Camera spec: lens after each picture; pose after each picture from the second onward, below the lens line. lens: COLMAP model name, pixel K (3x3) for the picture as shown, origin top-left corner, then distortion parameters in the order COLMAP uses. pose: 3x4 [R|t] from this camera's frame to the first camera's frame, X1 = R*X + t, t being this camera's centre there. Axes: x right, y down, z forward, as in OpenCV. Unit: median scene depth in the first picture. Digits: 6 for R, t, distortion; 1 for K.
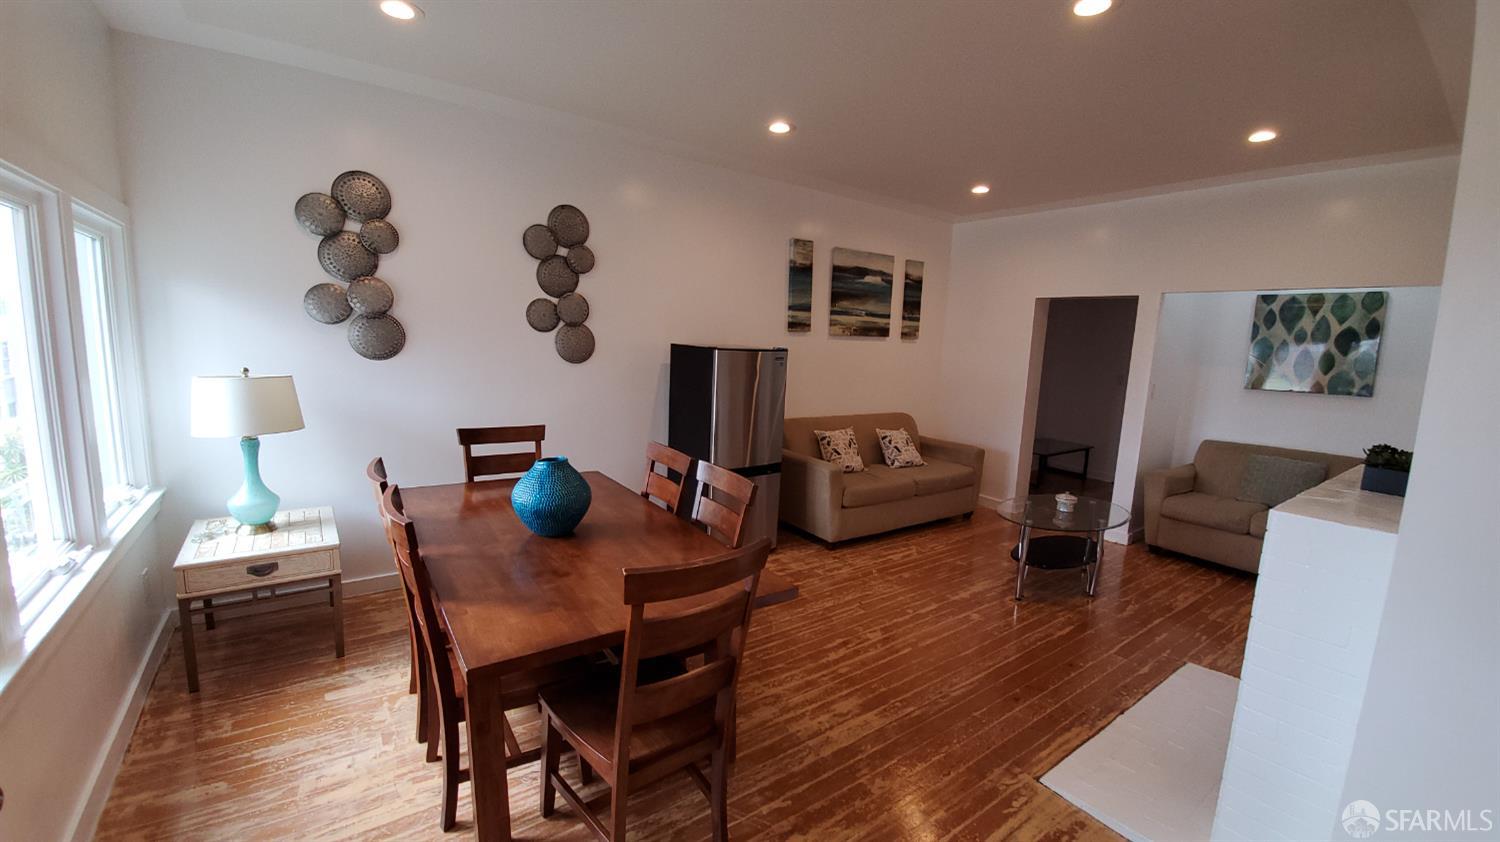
lens RADIAL K [[587.9, 0, 746.4], [0, 587.9, 427.3], [0, 0, 1]] dist [0.008223, -0.015250]
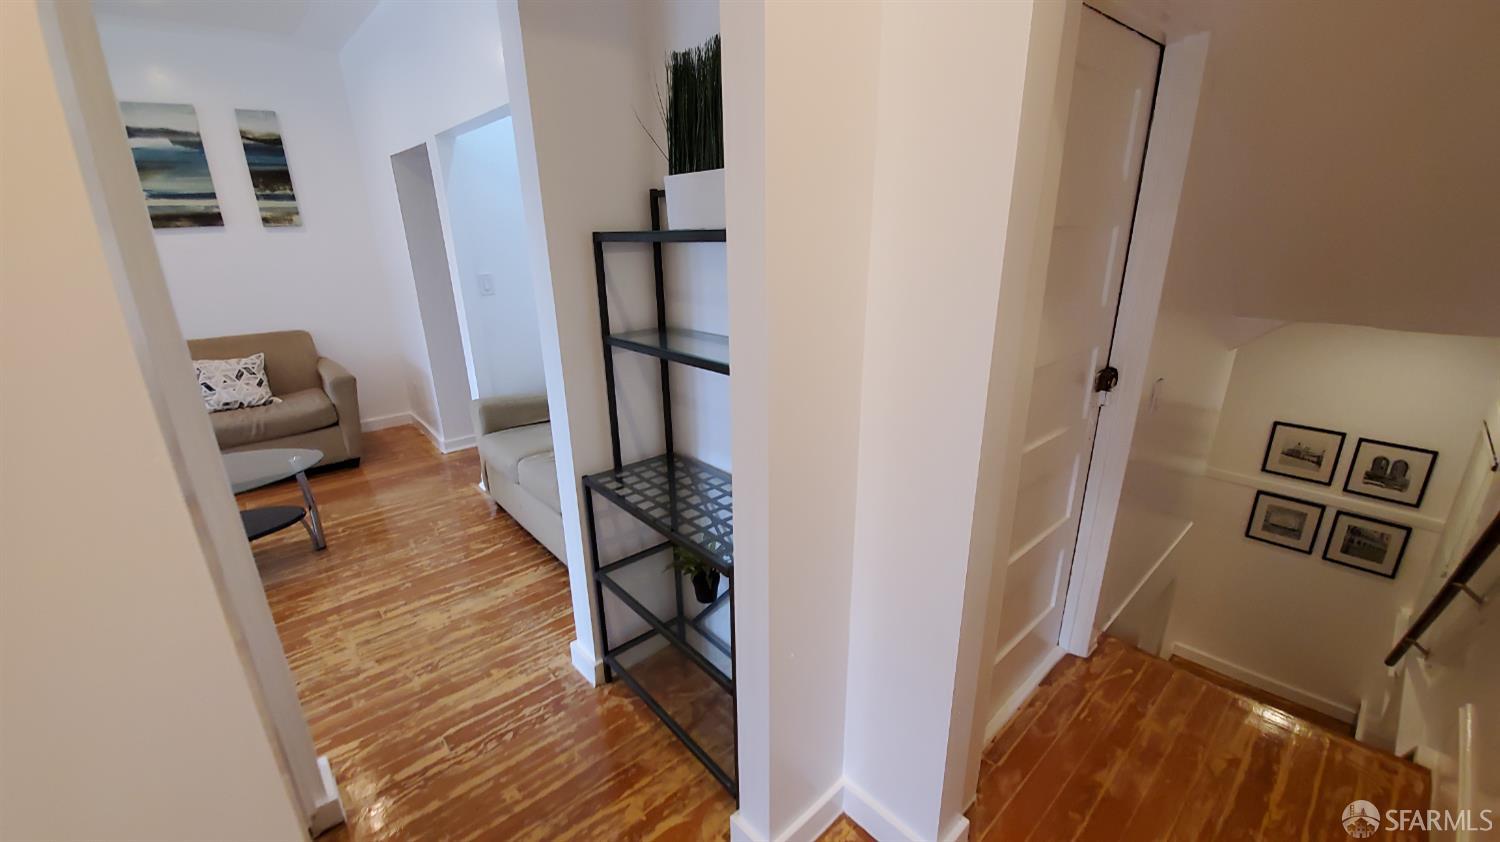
lens RADIAL K [[587.9, 0, 746.4], [0, 587.9, 427.3], [0, 0, 1]] dist [0.008223, -0.015250]
pose [[0.993692, -0.086837, 0.070963, 1.144445], [0.073302, 0.981833, 0.175016, 0.010708], [-0.084871, -0.168710, 0.982005, 0.303940]]
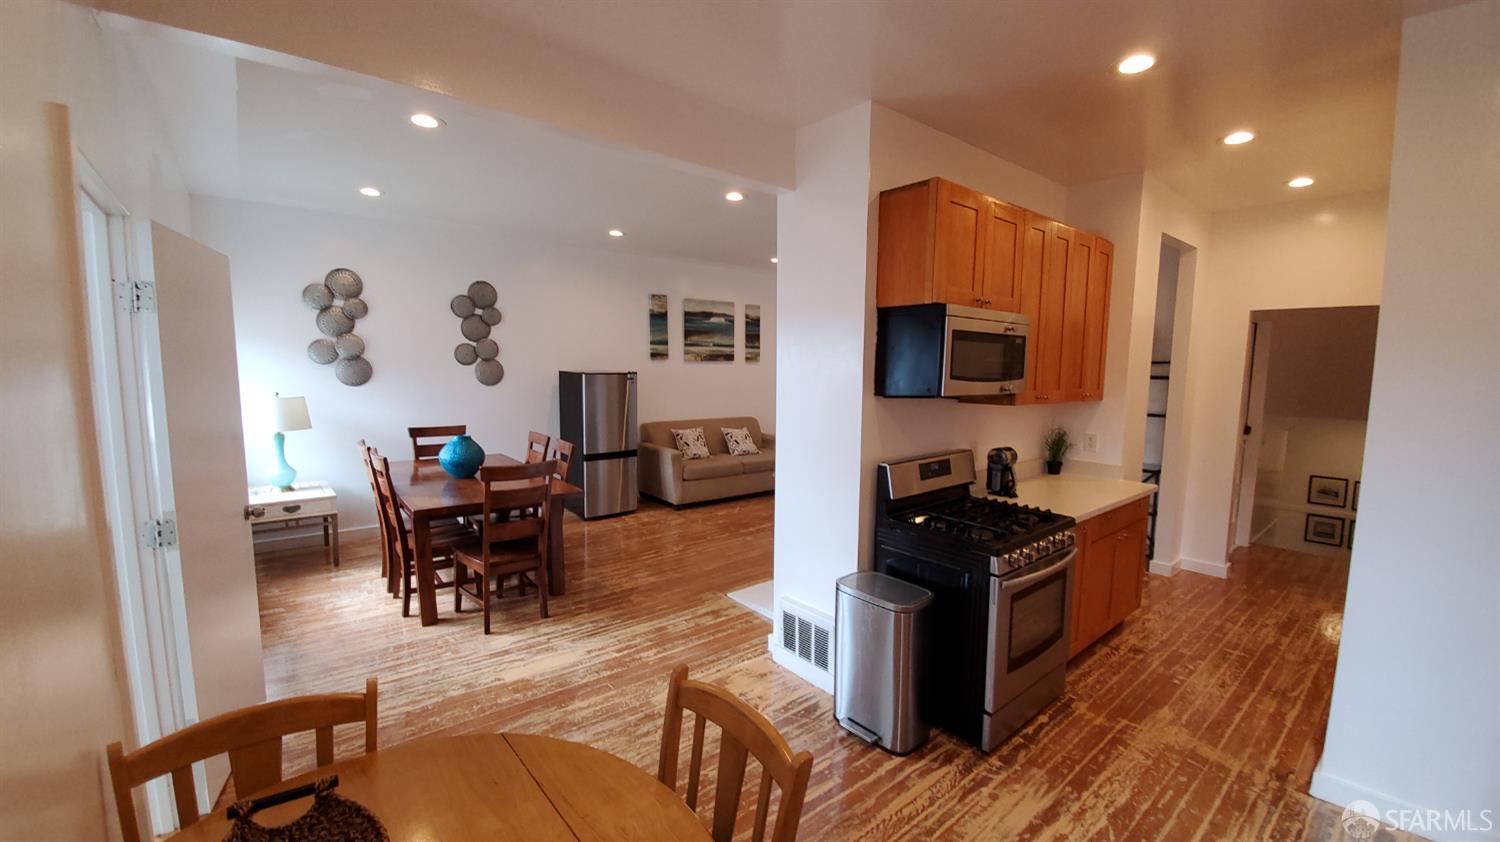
lens RADIAL K [[592.3, 0, 743.4], [0, 592.3, 427.9], [0, 0, 1]] dist [-0.005145, -0.000304]
pose [[0.997665, -0.033263, 0.059645, 0.253621], [0.035560, 0.998650, -0.037871, 0.076175], [-0.058305, 0.039904, 0.997501, -0.516335]]
